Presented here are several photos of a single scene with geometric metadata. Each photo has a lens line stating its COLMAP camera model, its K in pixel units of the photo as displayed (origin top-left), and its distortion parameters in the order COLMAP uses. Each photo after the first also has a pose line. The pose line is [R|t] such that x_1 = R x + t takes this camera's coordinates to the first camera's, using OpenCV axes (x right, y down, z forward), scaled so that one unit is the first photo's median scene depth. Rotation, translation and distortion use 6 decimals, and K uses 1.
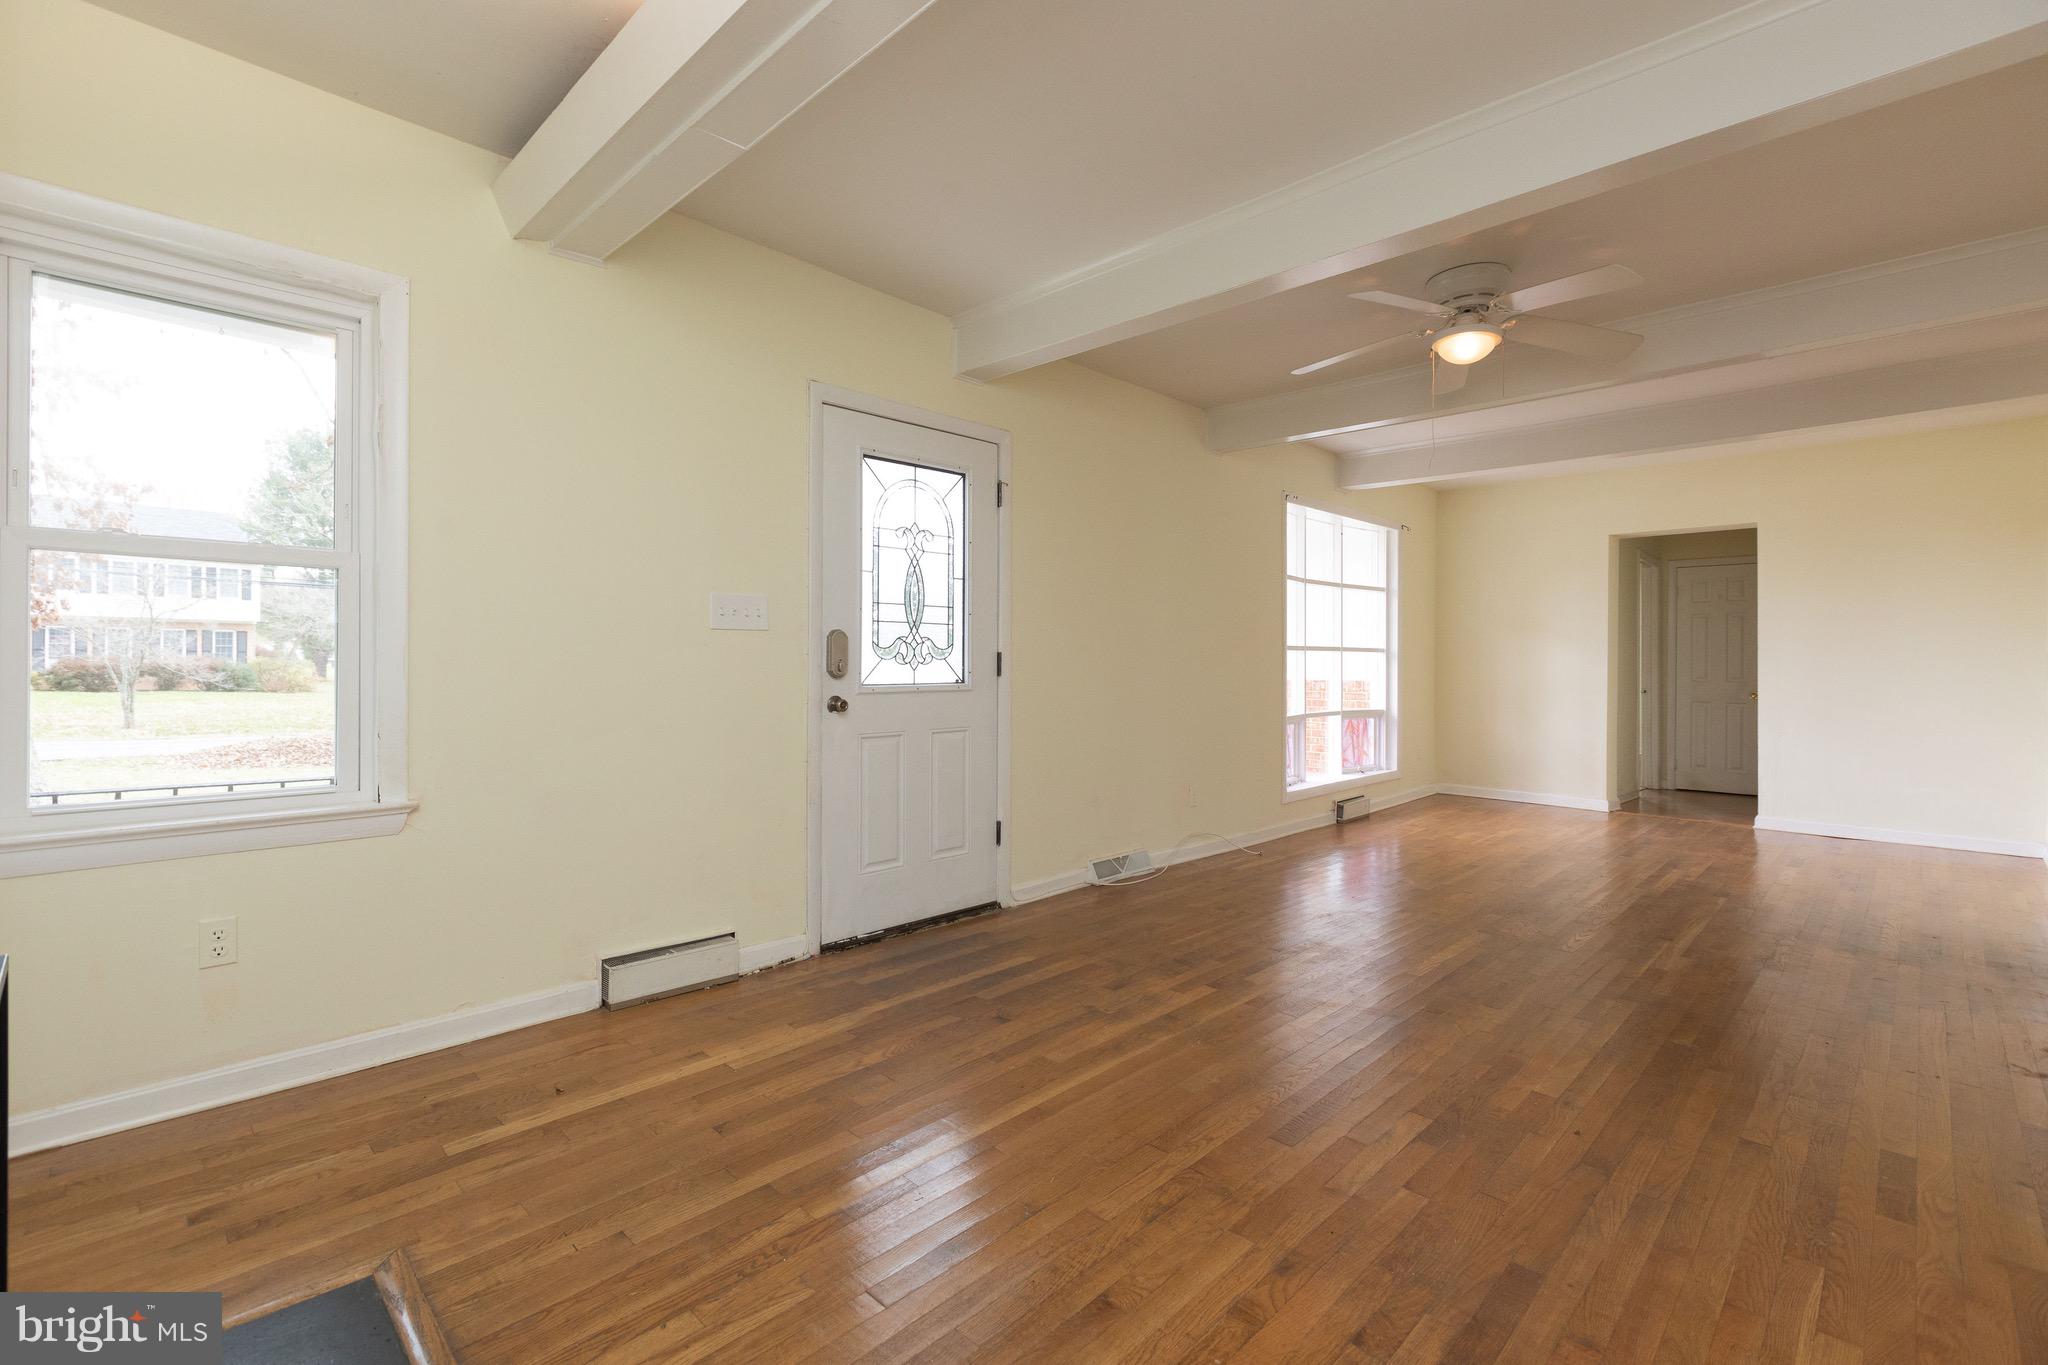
lens RADIAL K [[913.1, 0, 1002.1], [0, 913.1, 663.8], [0, 0, 1]] dist [-0.003691, -0.000454]
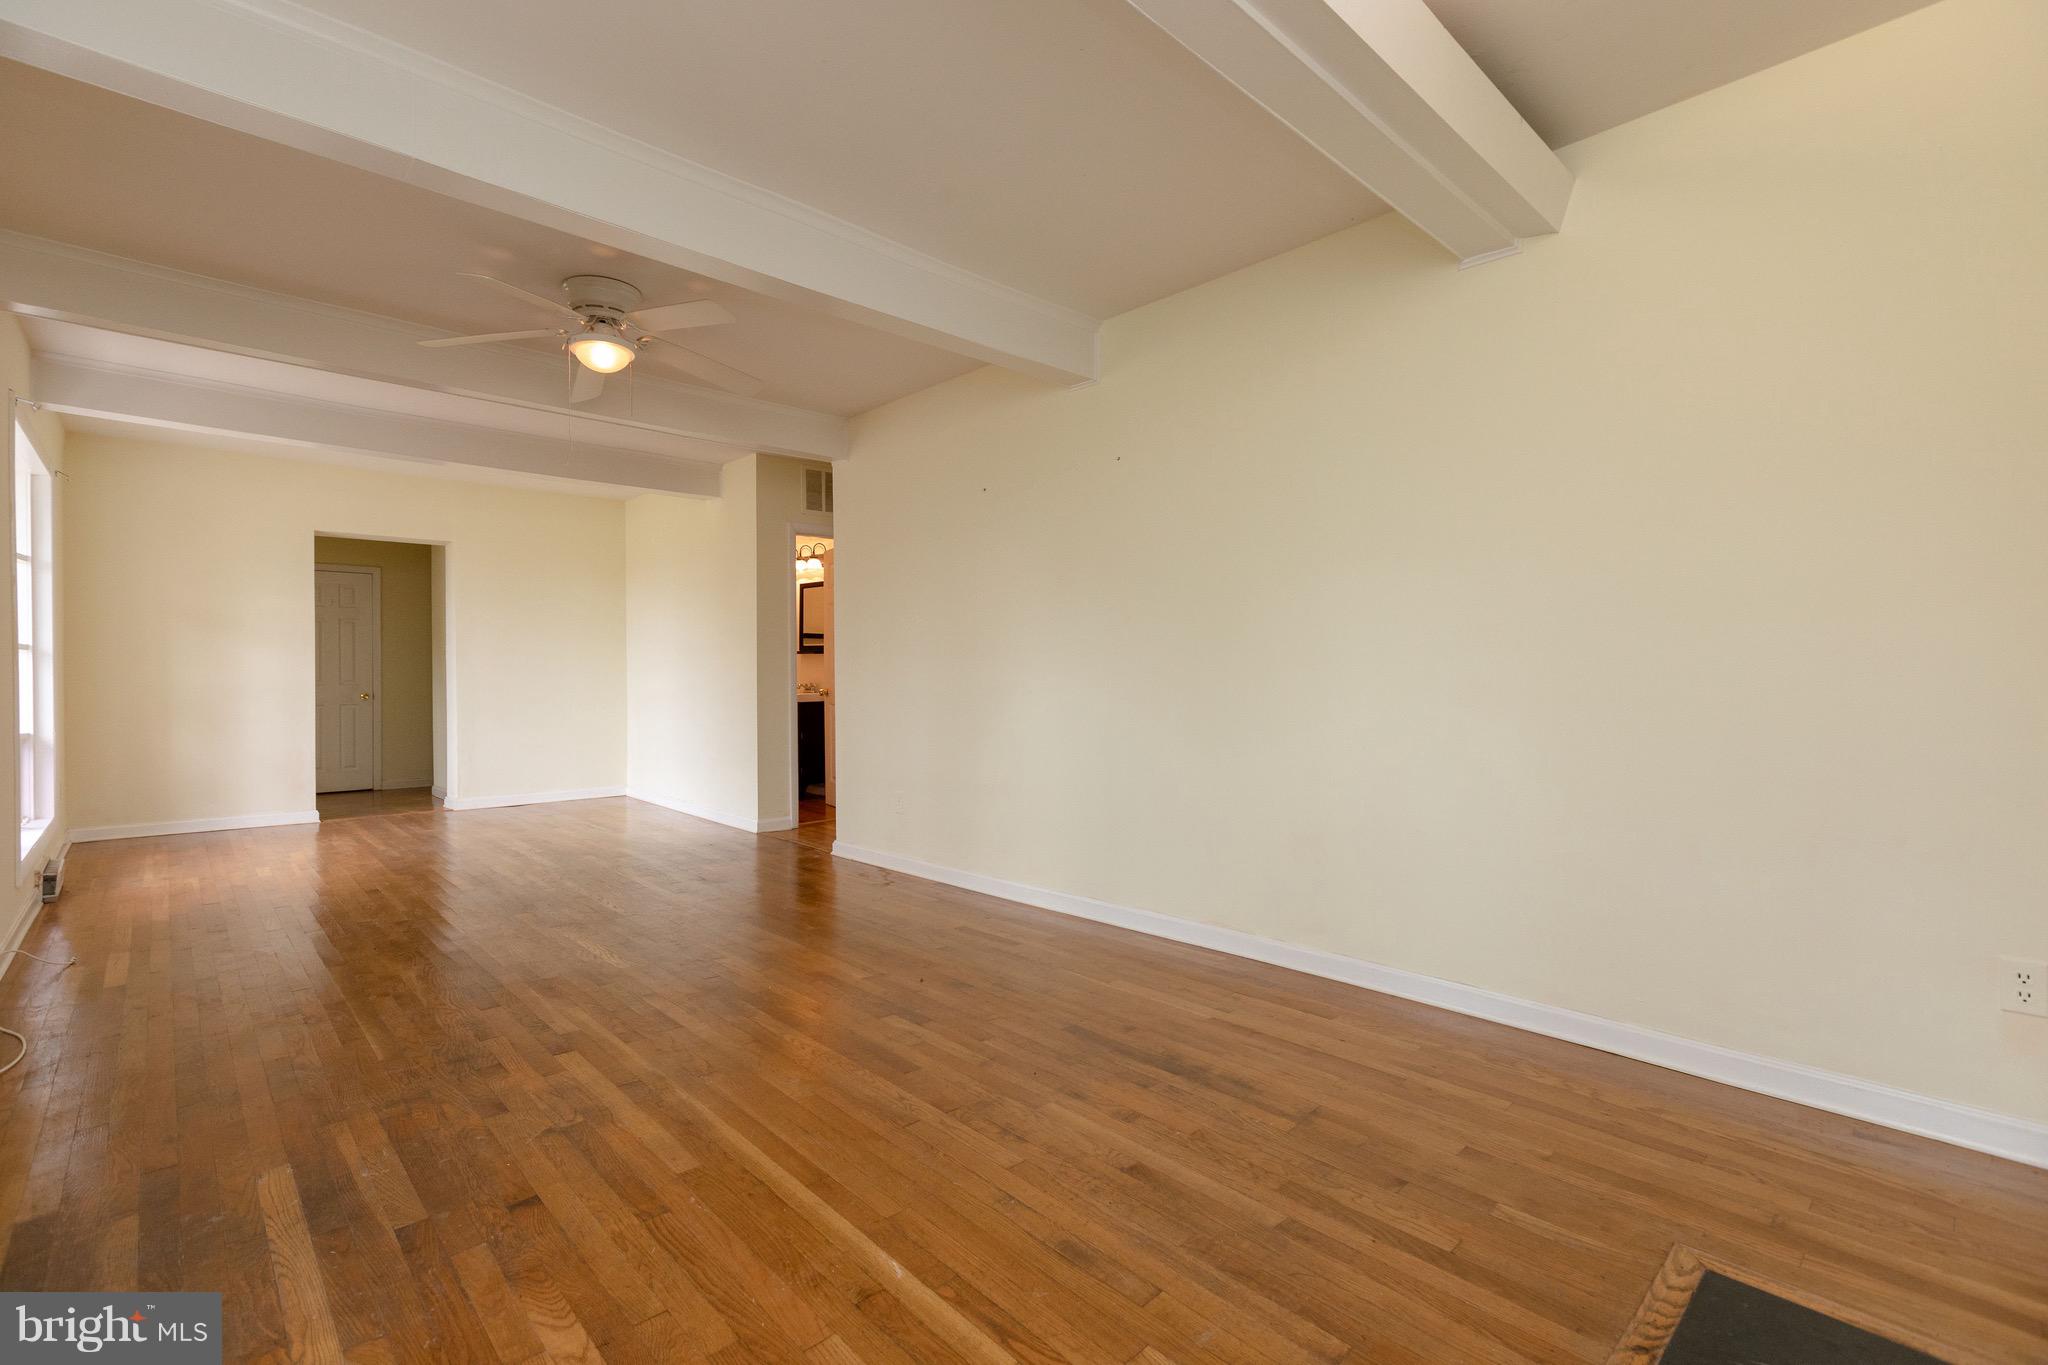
lens RADIAL K [[913.1, 0, 1002.1], [0, 913.1, 663.8], [0, 0, 1]] dist [-0.003691, -0.000454]
pose [[0.041775, -0.001916, 0.999125, -0.514984], [0.010541, 0.999943, 0.001477, 0.006423], [-0.999071, 0.010470, 0.041793, 0.511704]]
